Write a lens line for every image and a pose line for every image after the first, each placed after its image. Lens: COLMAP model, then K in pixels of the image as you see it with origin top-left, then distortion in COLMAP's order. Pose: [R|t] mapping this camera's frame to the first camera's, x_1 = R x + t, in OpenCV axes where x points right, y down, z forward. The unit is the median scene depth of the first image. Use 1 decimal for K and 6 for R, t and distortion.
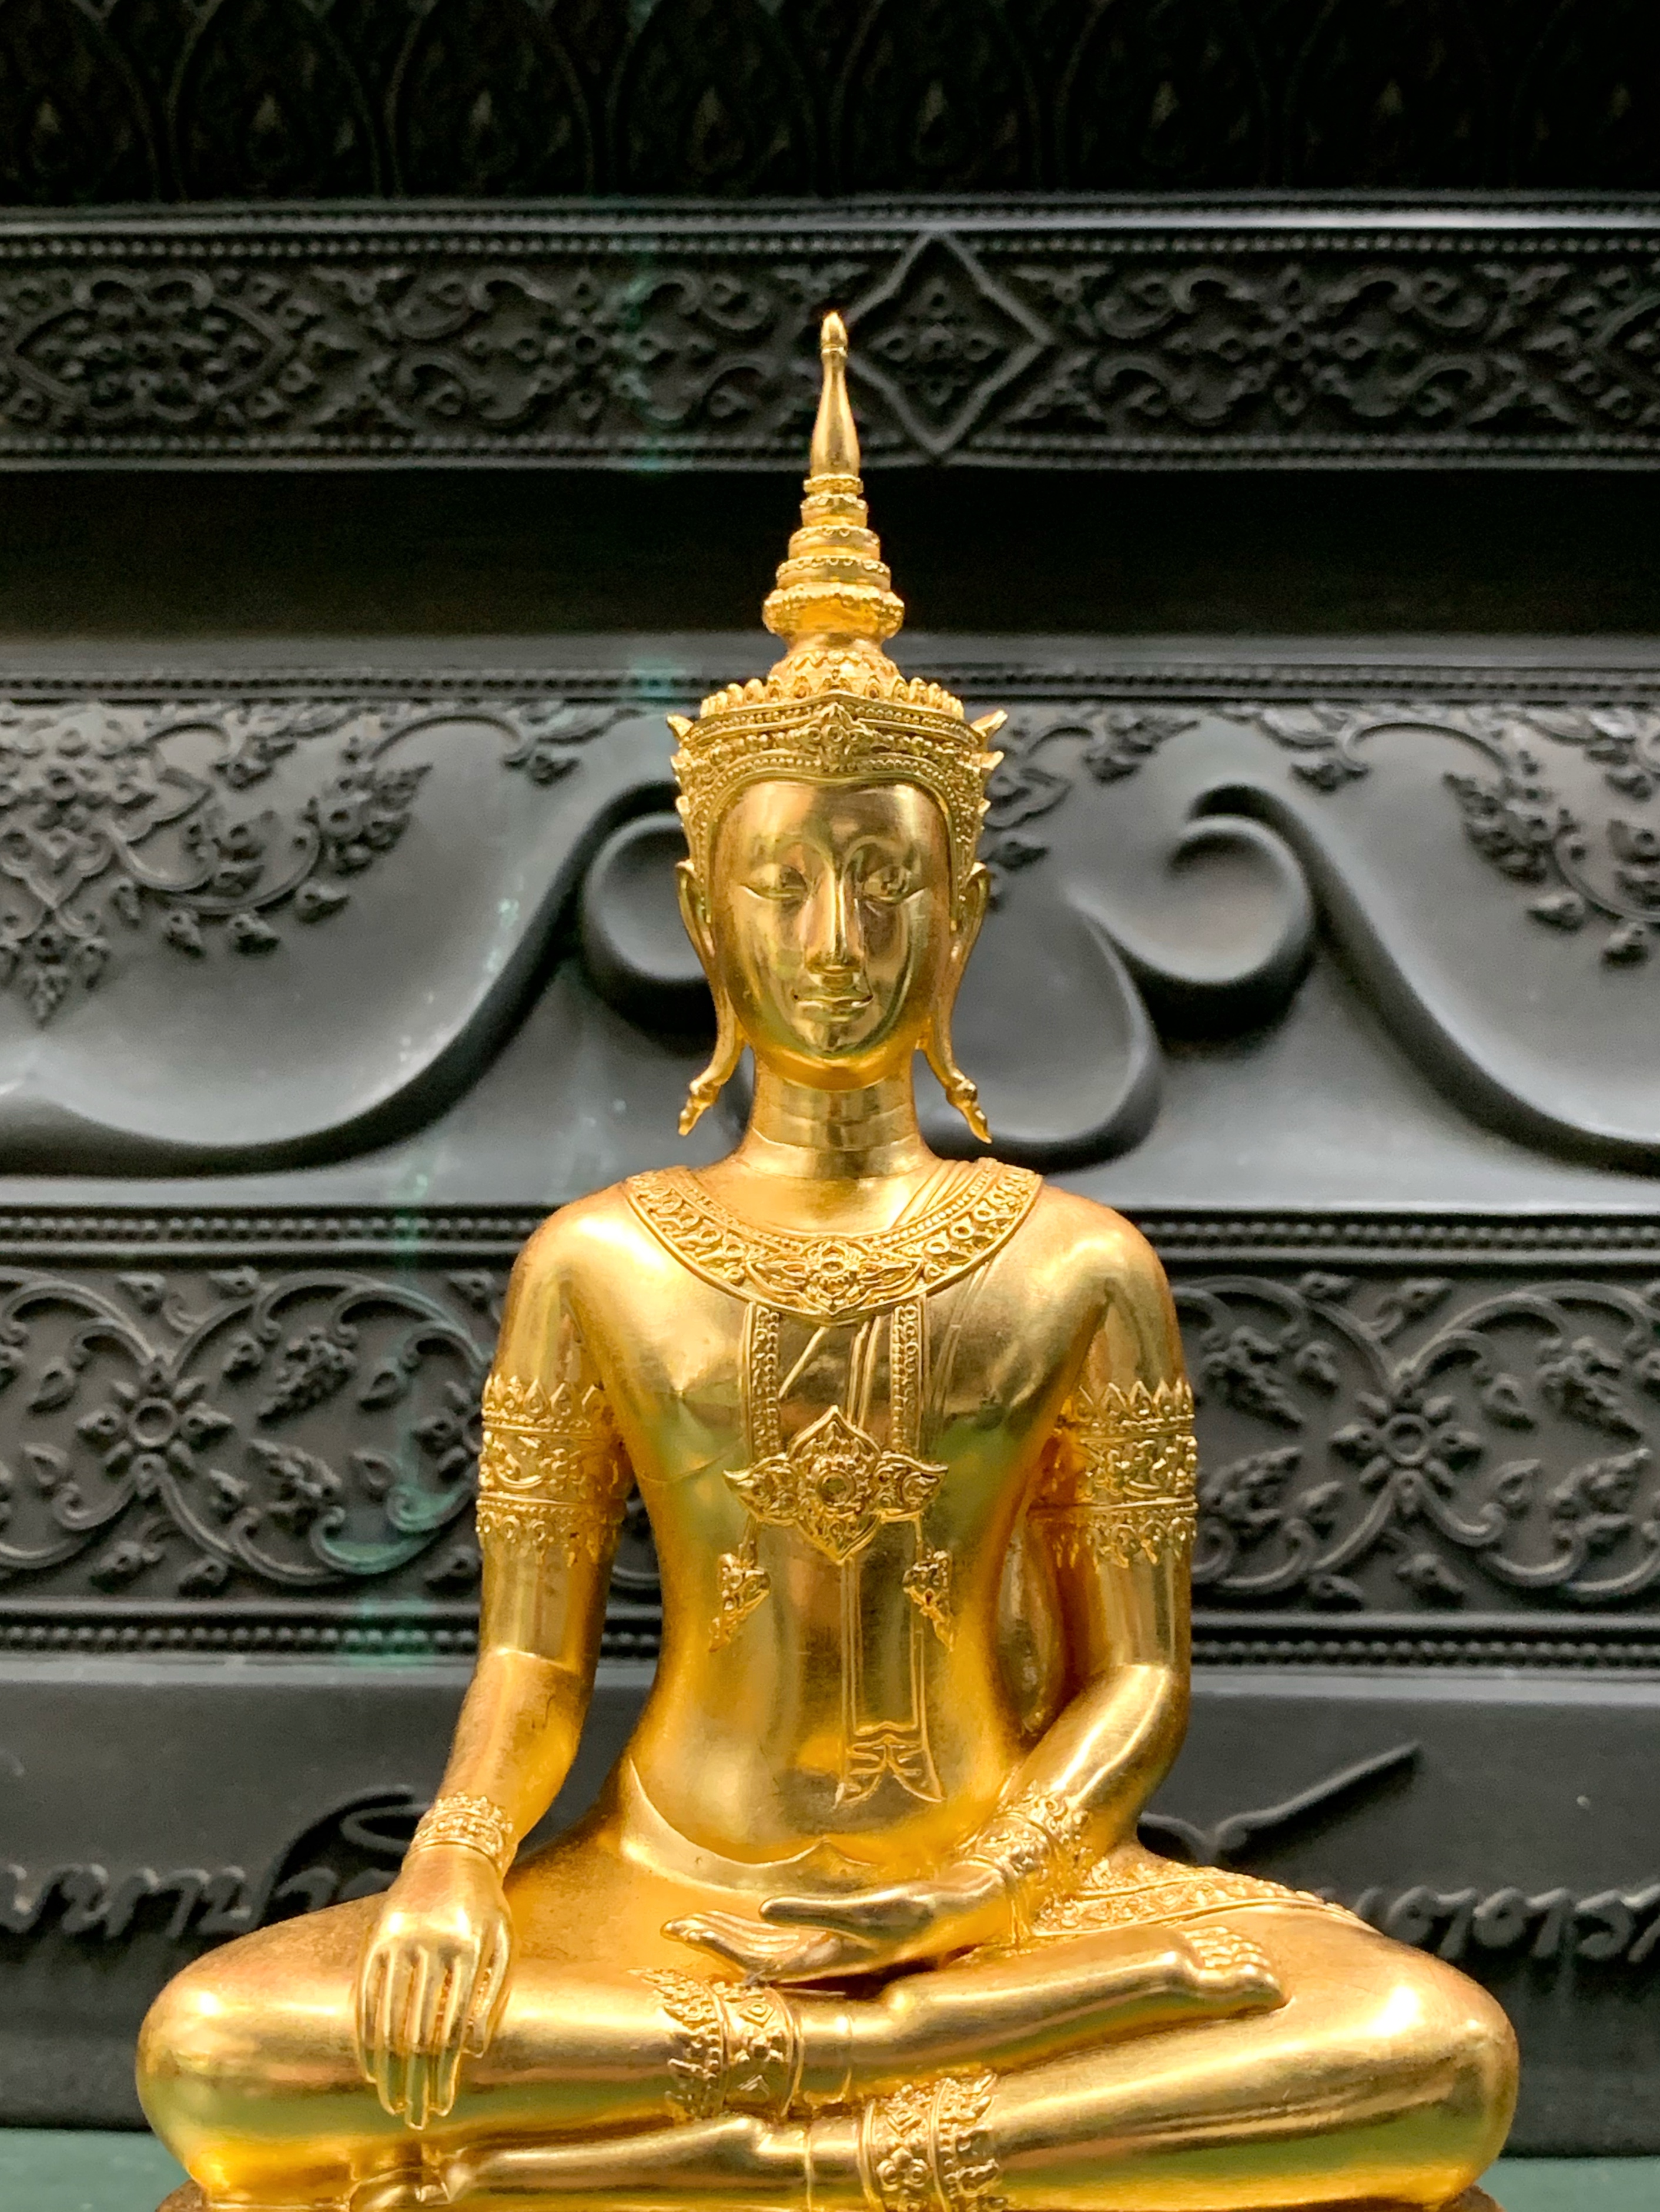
lens RADIAL K [[2778.9, 0, 853.5], [0, 2778.9, 1006.0], [0, 0, 1]] dist [0.183437, -0.600080]
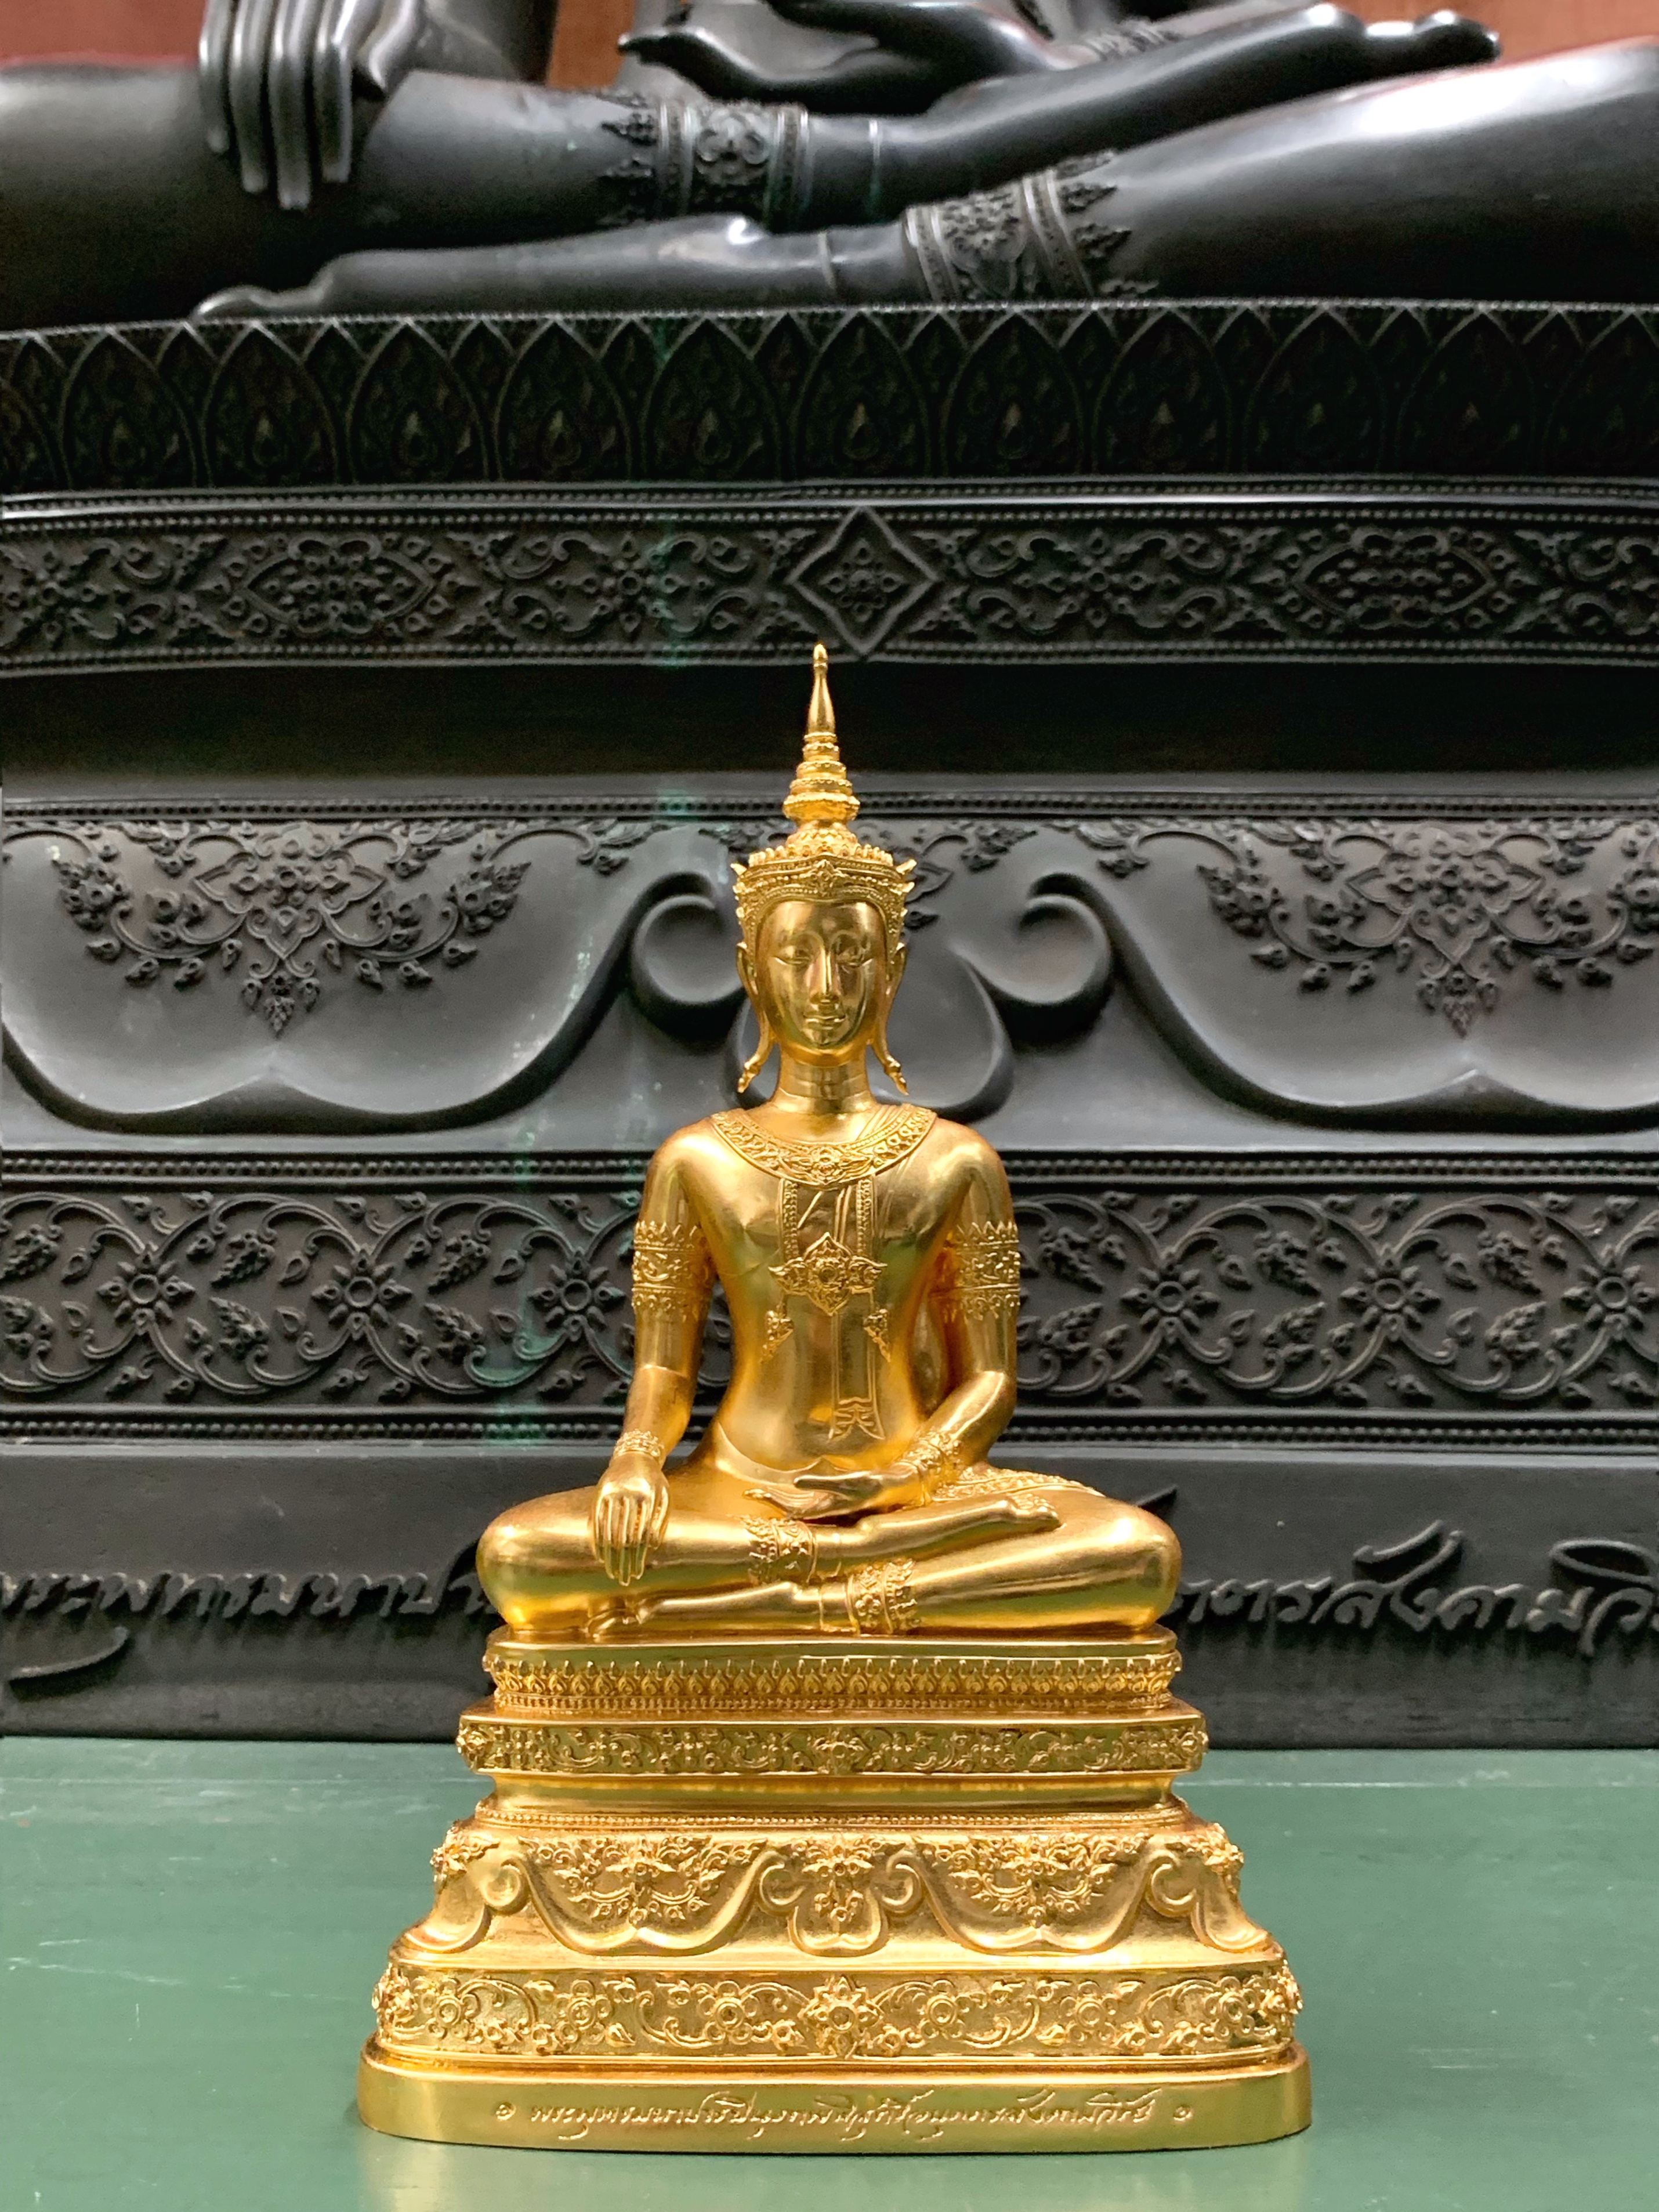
lens RADIAL K [[2385.1, 0, 774.0], [0, 2385.1, 1037.7], [0, 0, 1]] dist [0.178309, -0.638816]
pose [[0.999985, -0.005314, 0.001636, -0.021750], [0.005301, 0.999956, 0.007684, -0.000700], [-0.001676, -0.007675, 0.999969, -0.301942]]
